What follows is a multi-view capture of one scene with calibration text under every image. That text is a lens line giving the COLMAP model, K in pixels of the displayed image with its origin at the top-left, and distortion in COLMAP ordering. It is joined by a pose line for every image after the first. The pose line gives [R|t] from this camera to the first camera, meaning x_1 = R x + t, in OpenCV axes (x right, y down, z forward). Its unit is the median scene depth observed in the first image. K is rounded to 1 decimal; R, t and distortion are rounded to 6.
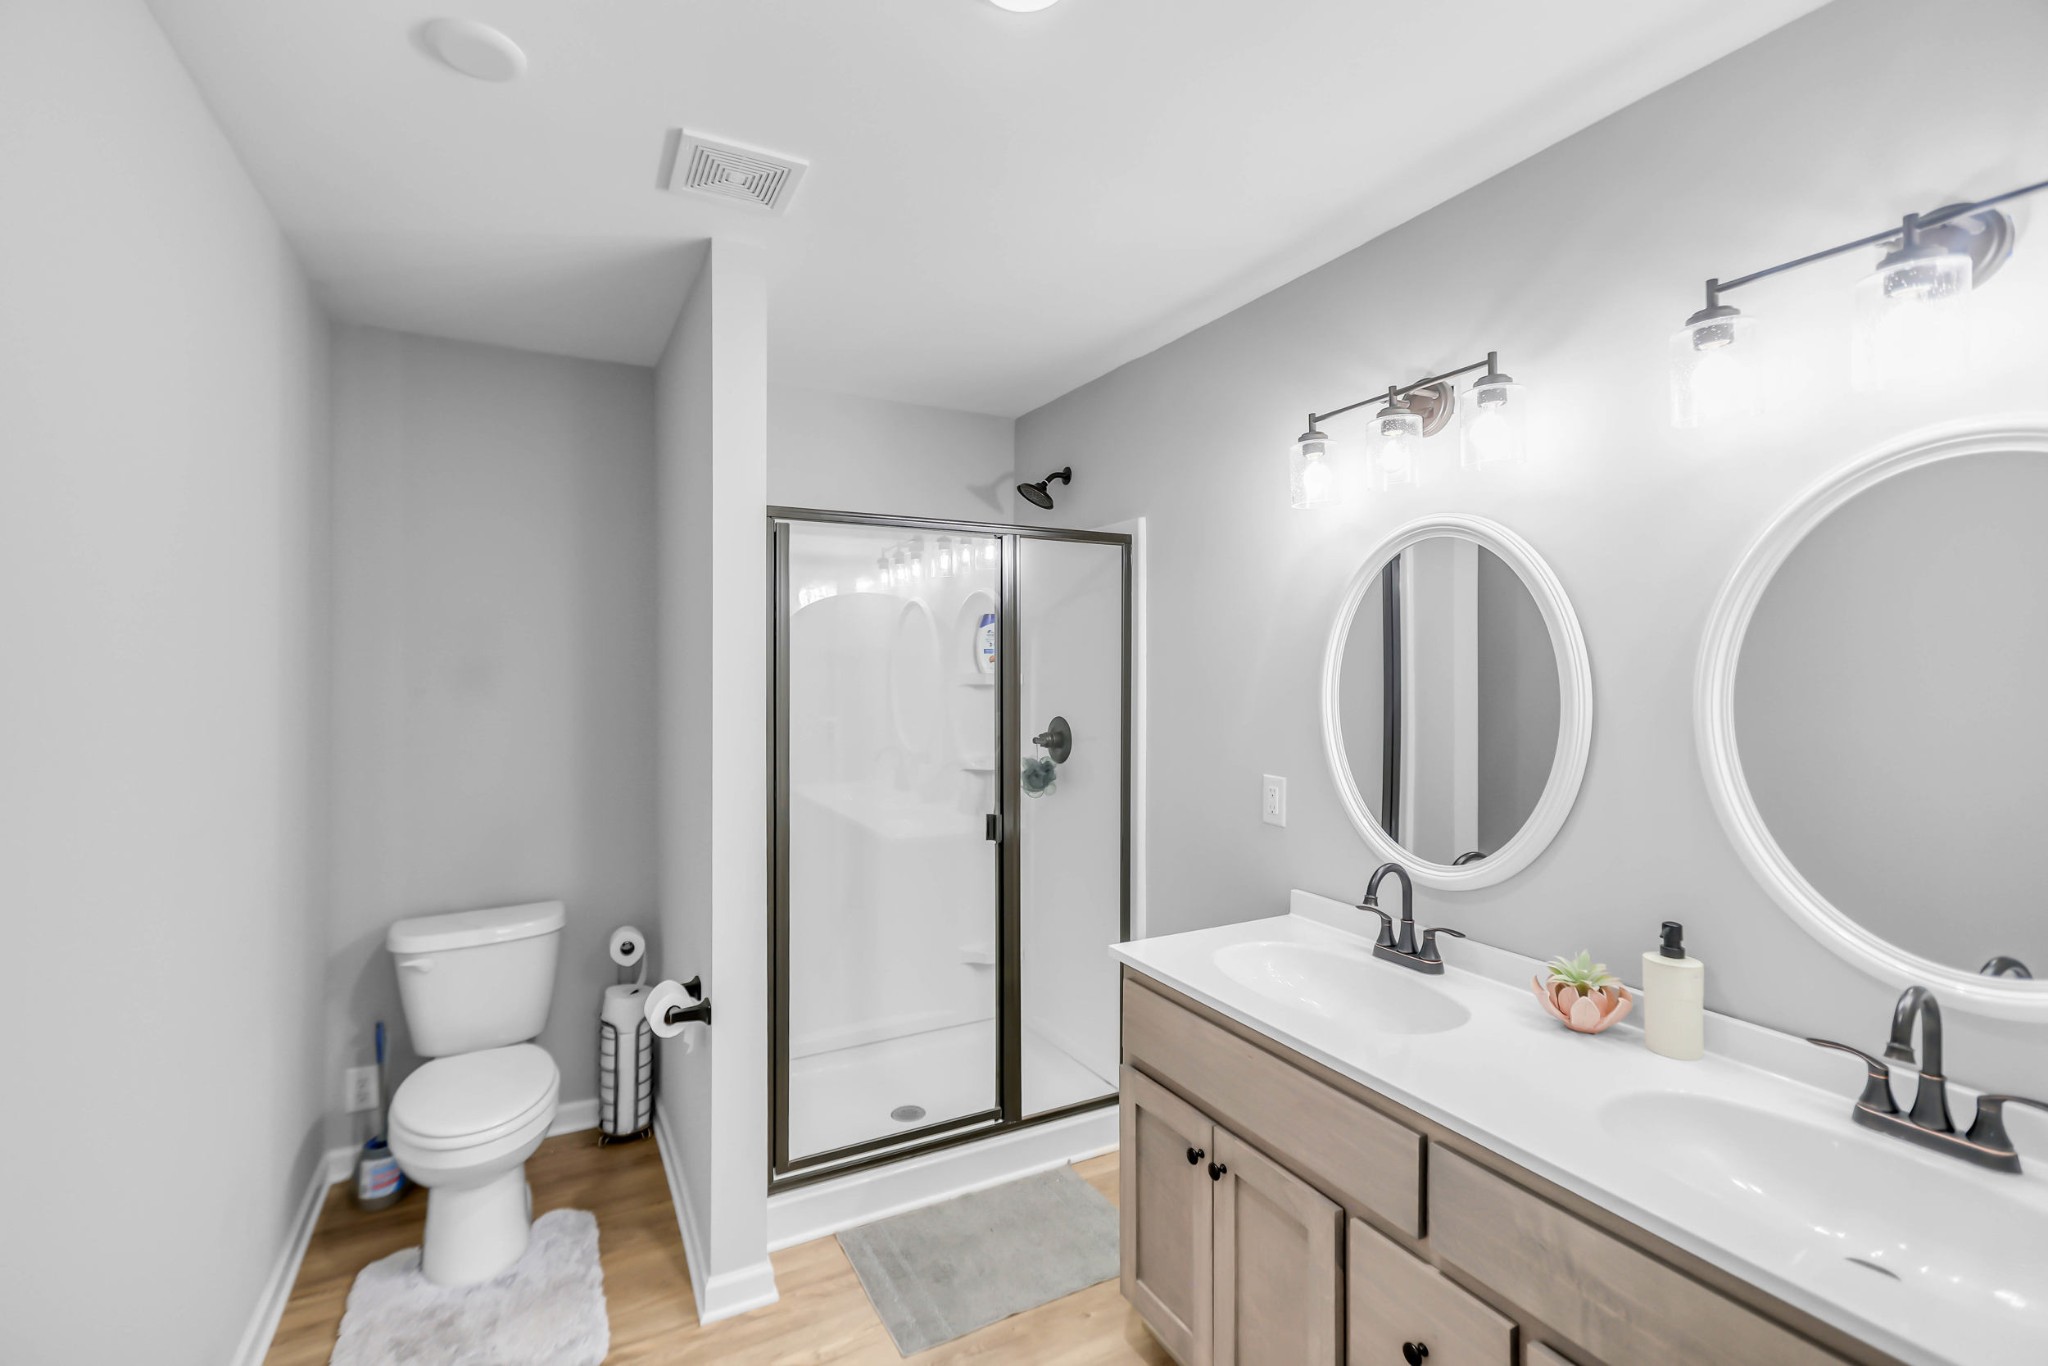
lens RADIAL K [[924.7, 0, 1007.3], [0, 924.7, 672.4], [0, 0, 1]] dist [0.009589, 0.000096]
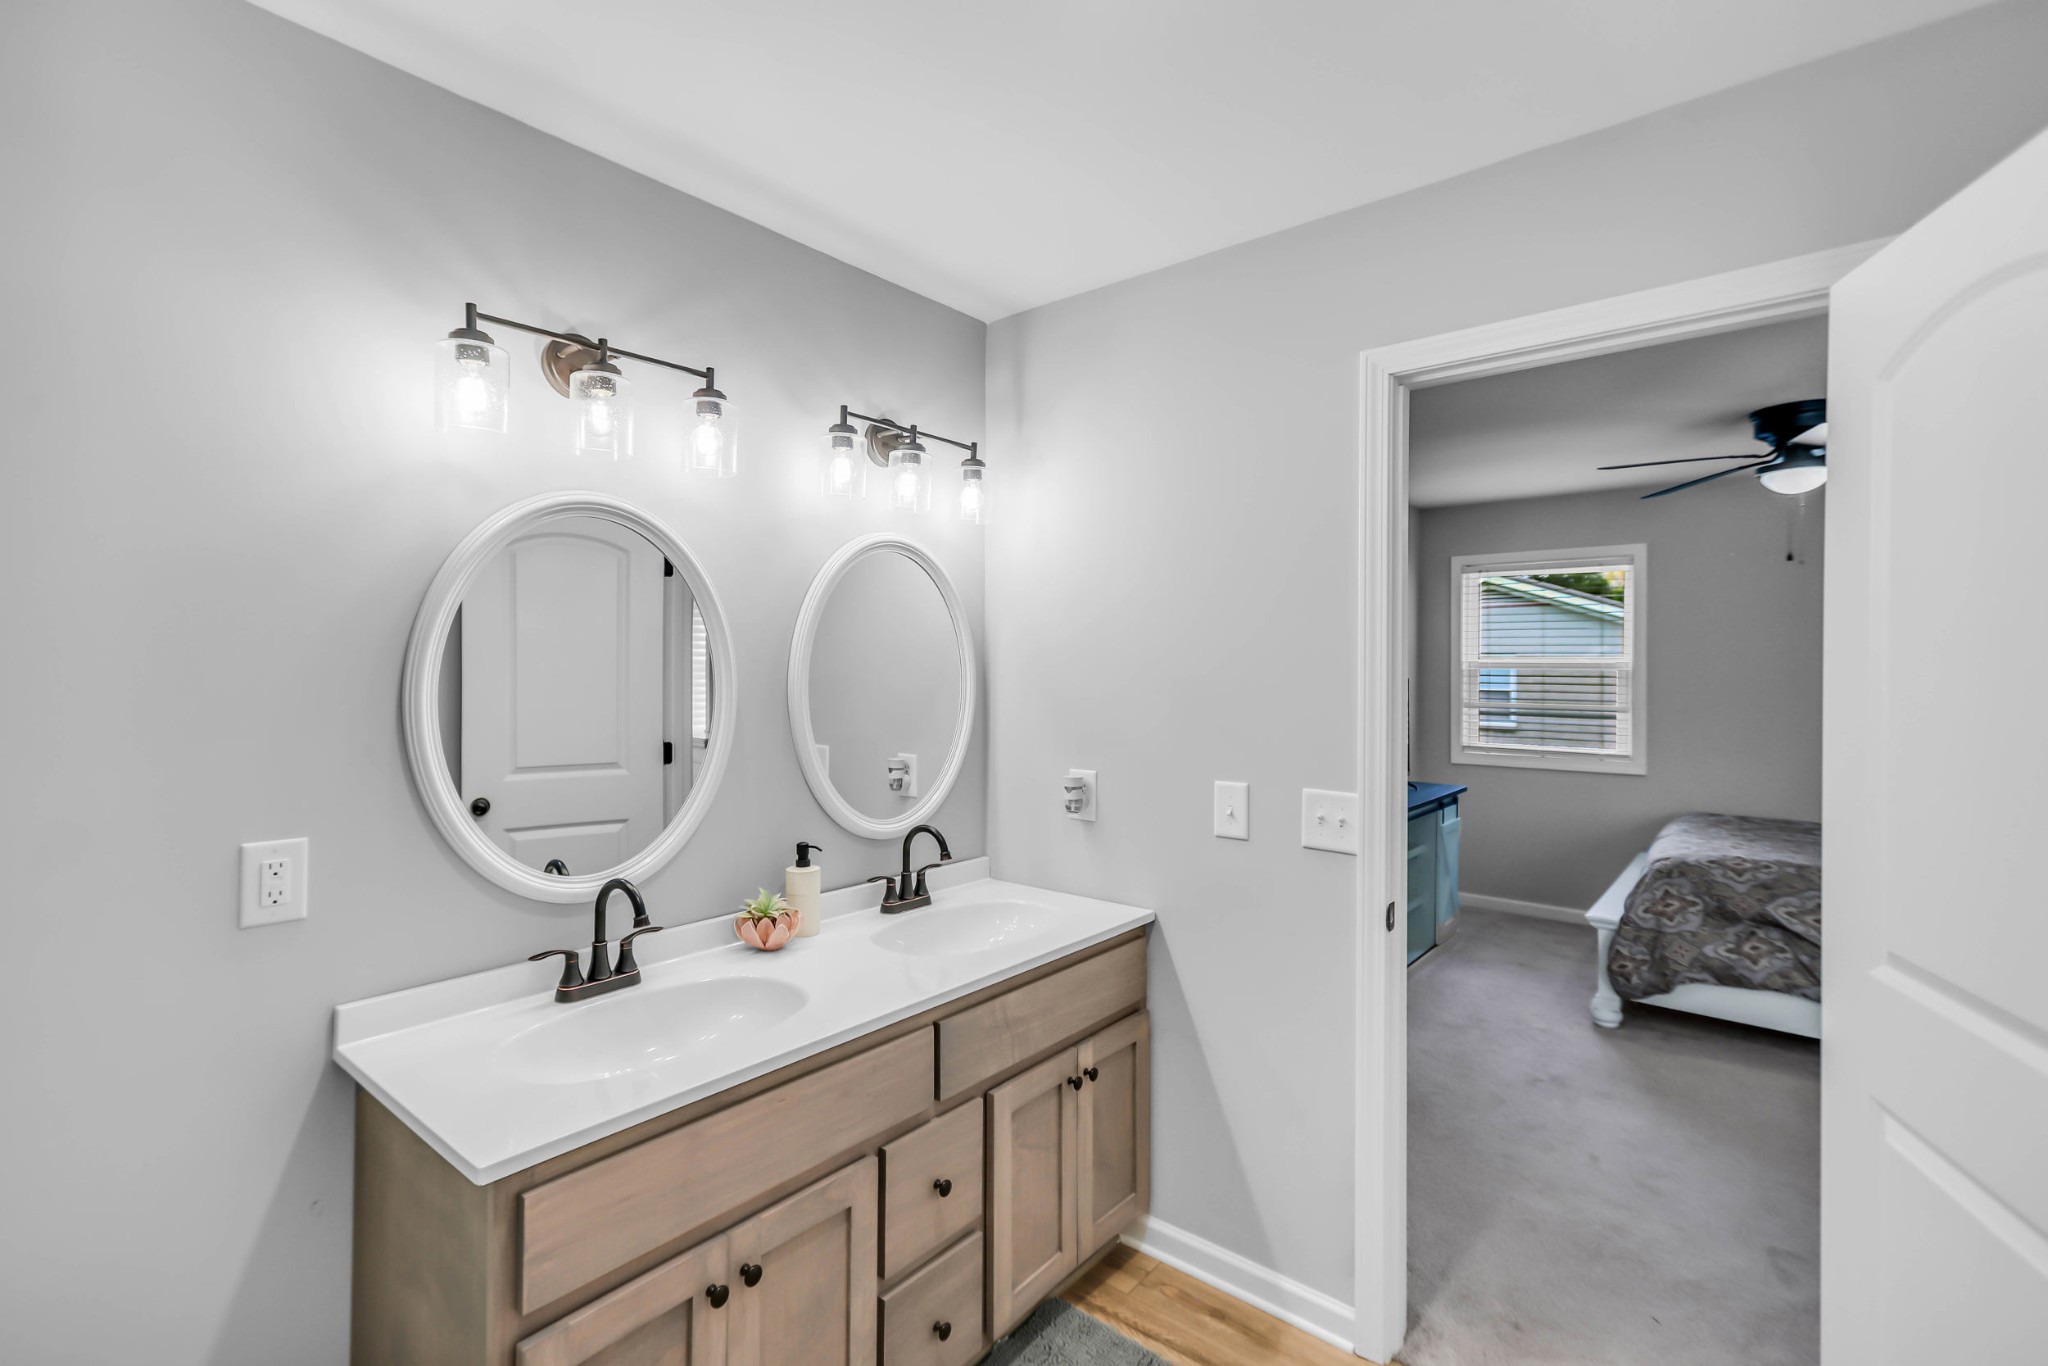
lens RADIAL K [[911.2, 0, 945.3], [0, 911.2, 699.5], [0, 0, 1]] dist [0.008526, -0.000077]
pose [[-0.361975, -0.035098, 0.931527, -0.632487], [-0.003388, 0.999334, 0.036337, -0.001695], [-0.932182, 0.009997, -0.361853, 1.243923]]
